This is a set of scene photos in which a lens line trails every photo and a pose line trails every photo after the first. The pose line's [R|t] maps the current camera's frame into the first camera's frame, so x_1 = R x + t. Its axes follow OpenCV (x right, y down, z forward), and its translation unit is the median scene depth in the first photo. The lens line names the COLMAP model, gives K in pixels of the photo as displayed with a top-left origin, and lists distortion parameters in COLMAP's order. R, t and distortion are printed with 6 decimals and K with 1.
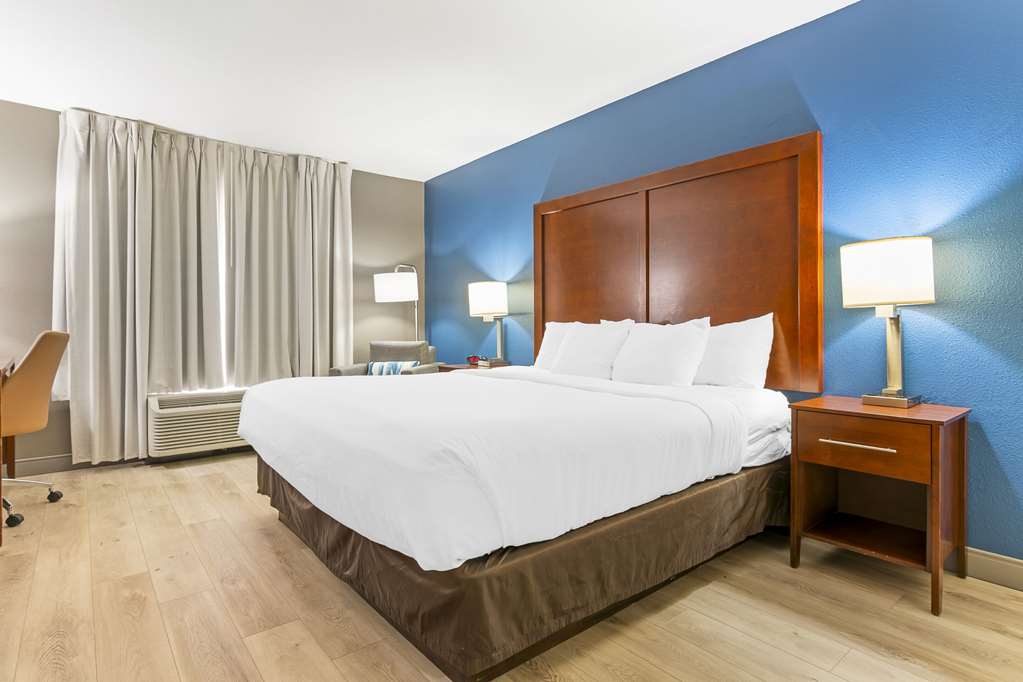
lens RADIAL K [[527.4, 0, 502.4], [0, 527.4, 337.7], [0, 0, 1]] dist [-0.009671, 0.003903]
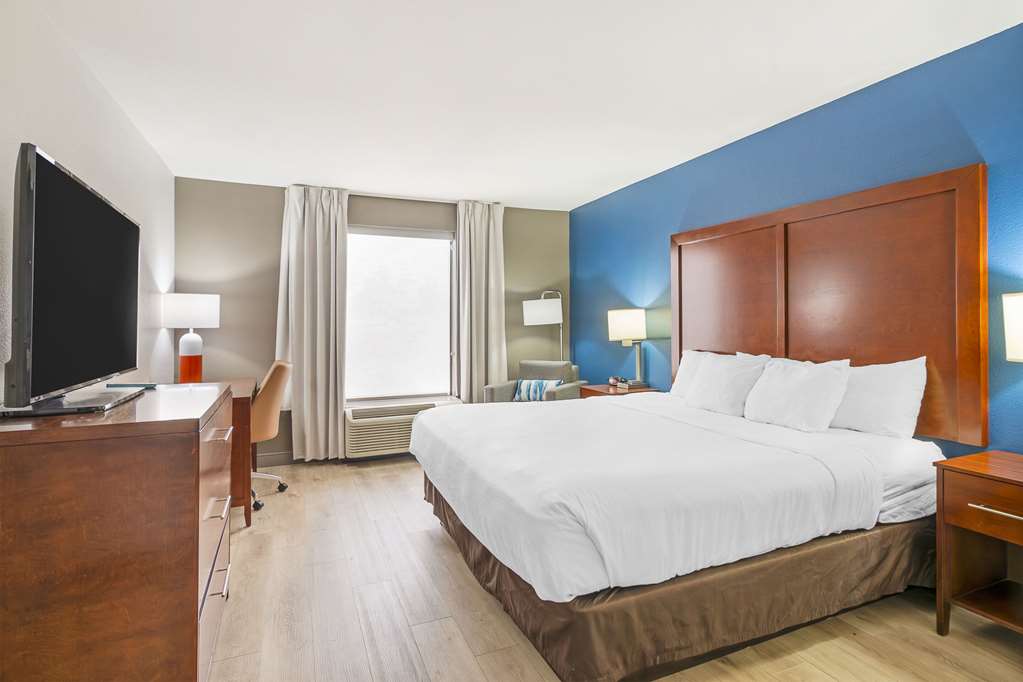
lens RADIAL K [[516.7, 0, 512.8], [0, 516.7, 331.5], [0, 0, 1]] dist [-0.002173, 0.000787]
pose [[0.961969, 0.000349, -0.273158, 0.053416], [-0.000783, 0.999999, -0.001479, -0.086049], [0.273157, 0.001637, 0.961968, -0.085520]]
